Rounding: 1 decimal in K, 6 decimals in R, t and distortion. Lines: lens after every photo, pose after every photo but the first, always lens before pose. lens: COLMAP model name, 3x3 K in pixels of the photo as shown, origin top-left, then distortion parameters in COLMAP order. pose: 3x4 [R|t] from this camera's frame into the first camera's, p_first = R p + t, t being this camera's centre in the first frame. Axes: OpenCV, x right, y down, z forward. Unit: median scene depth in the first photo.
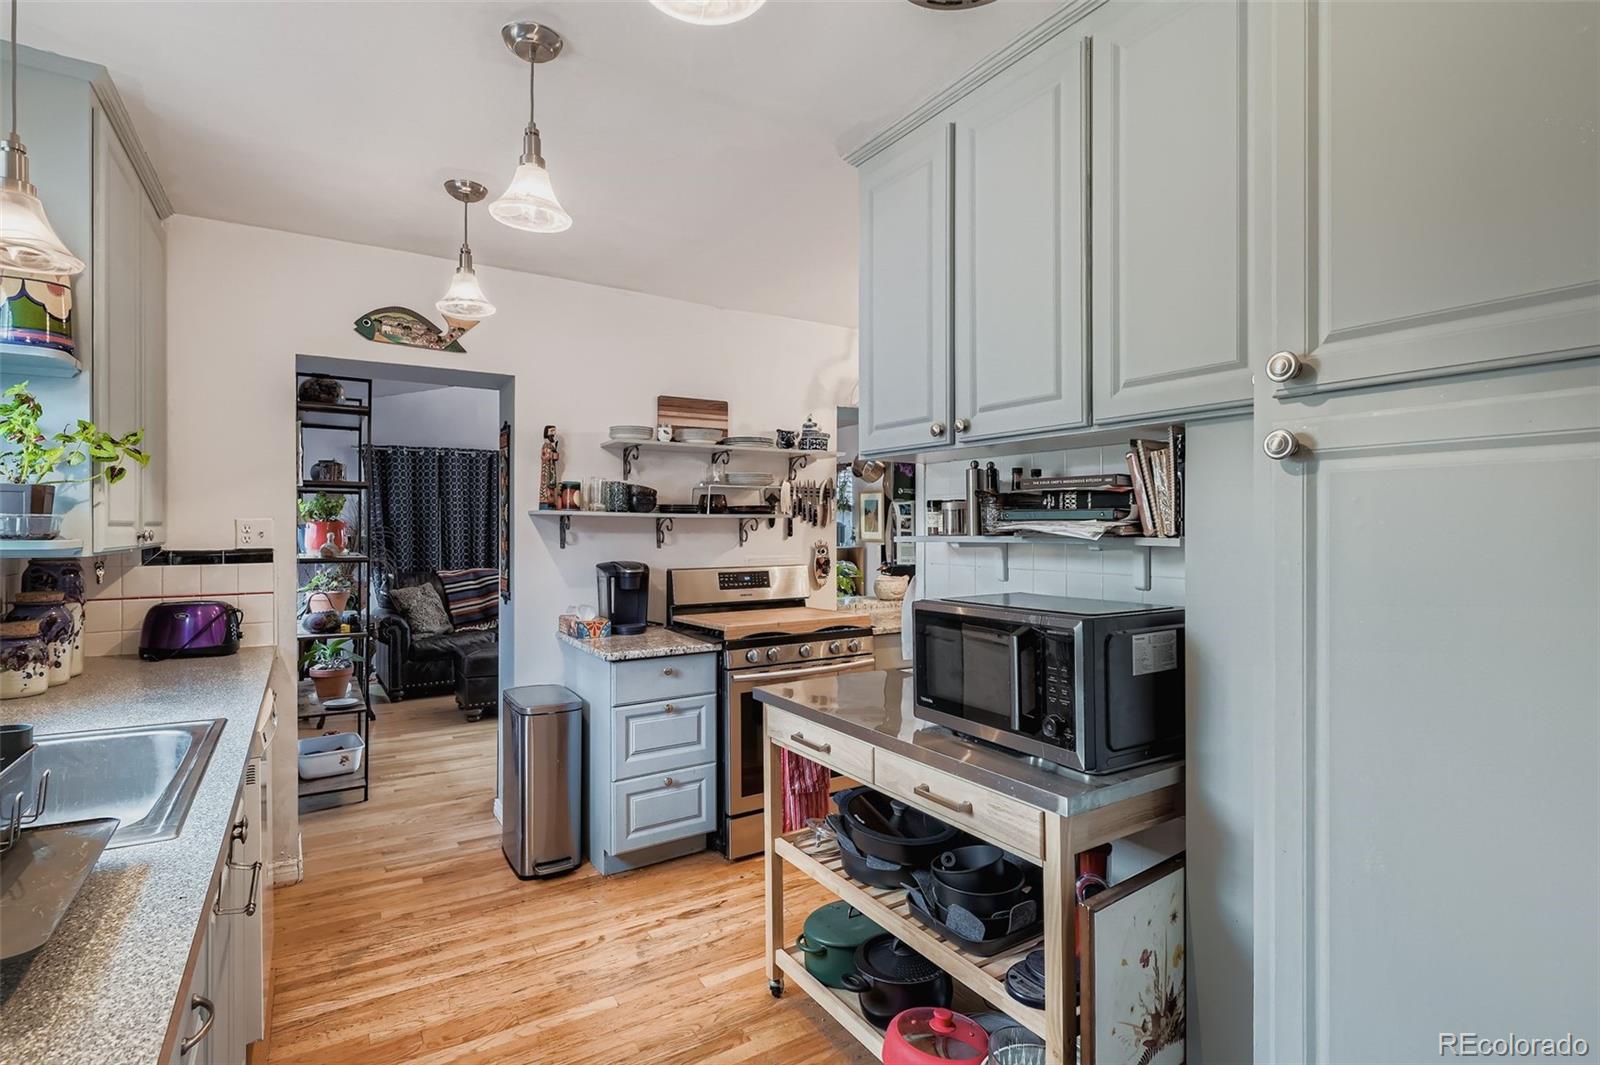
lens RADIAL K [[779.9, 0, 811.8], [0, 779.9, 532.6], [0, 0, 1]] dist [-0.016894, -0.000201]
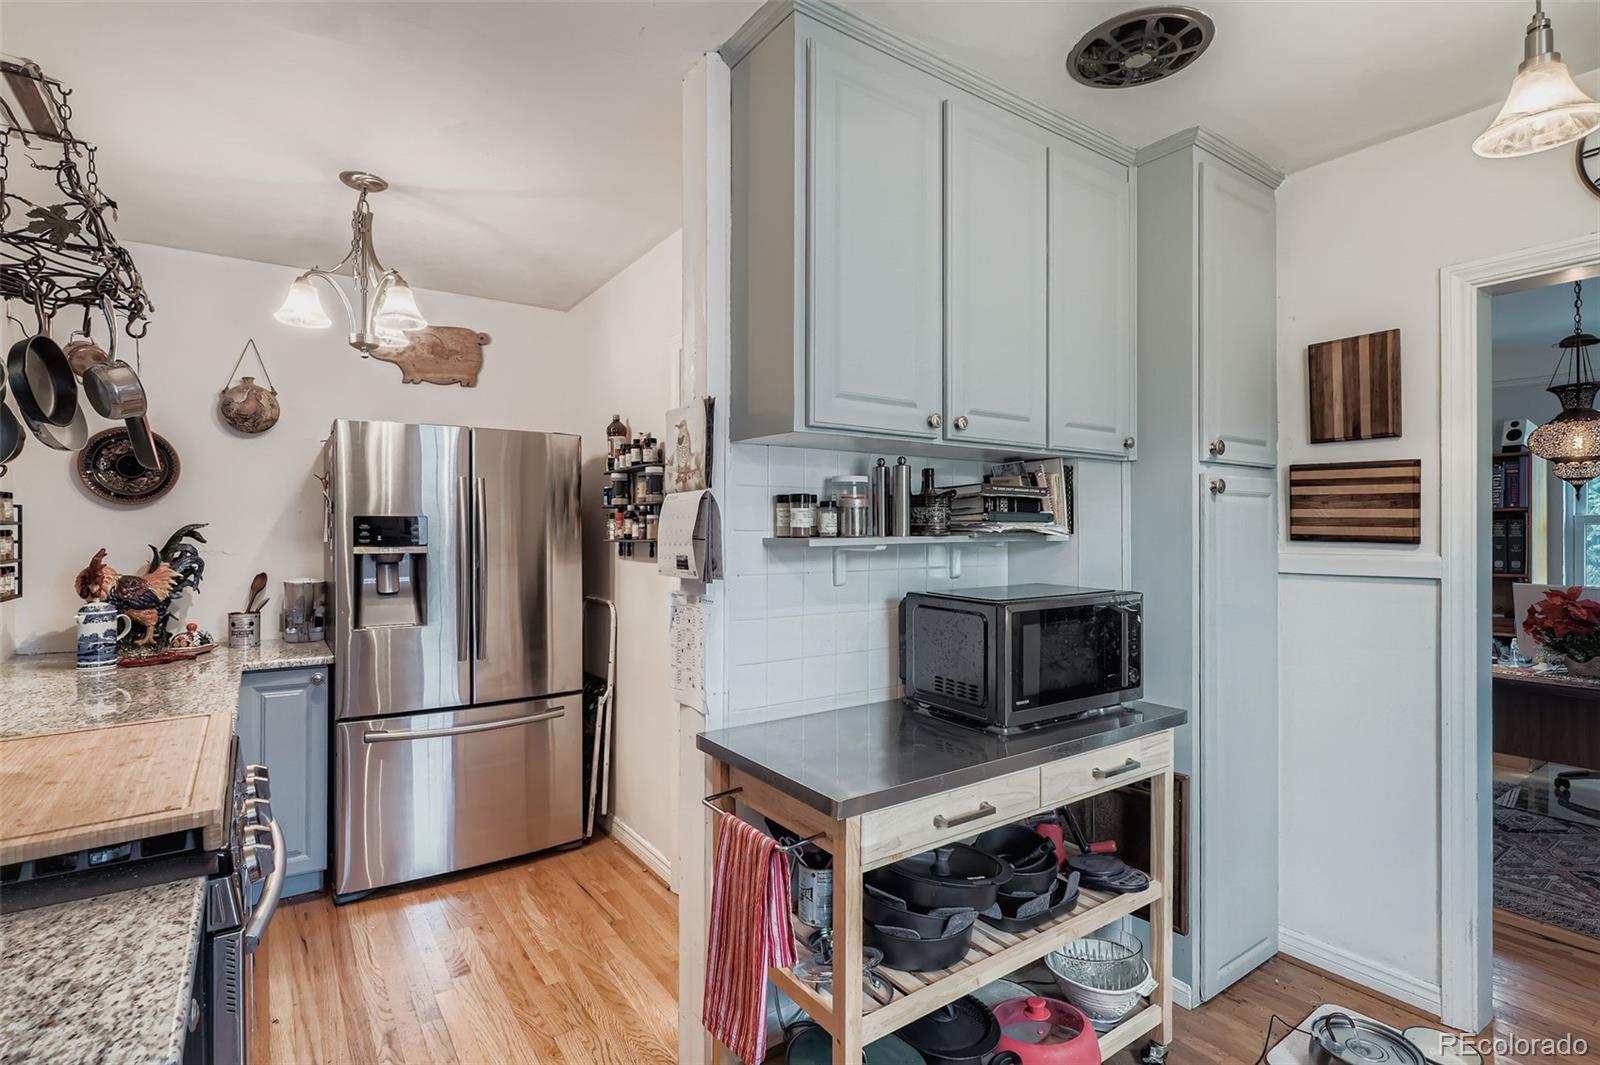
lens RADIAL K [[779.9, 0, 813.9], [0, 779.9, 533.3], [0, 0, 1]] dist [-0.016894, -0.000201]
pose [[-0.047051, 0.001663, 0.998891, -0.683579], [0.010719, 0.999942, -0.001160, -0.000014], [-0.998835, 0.010652, -0.047066, 1.091017]]
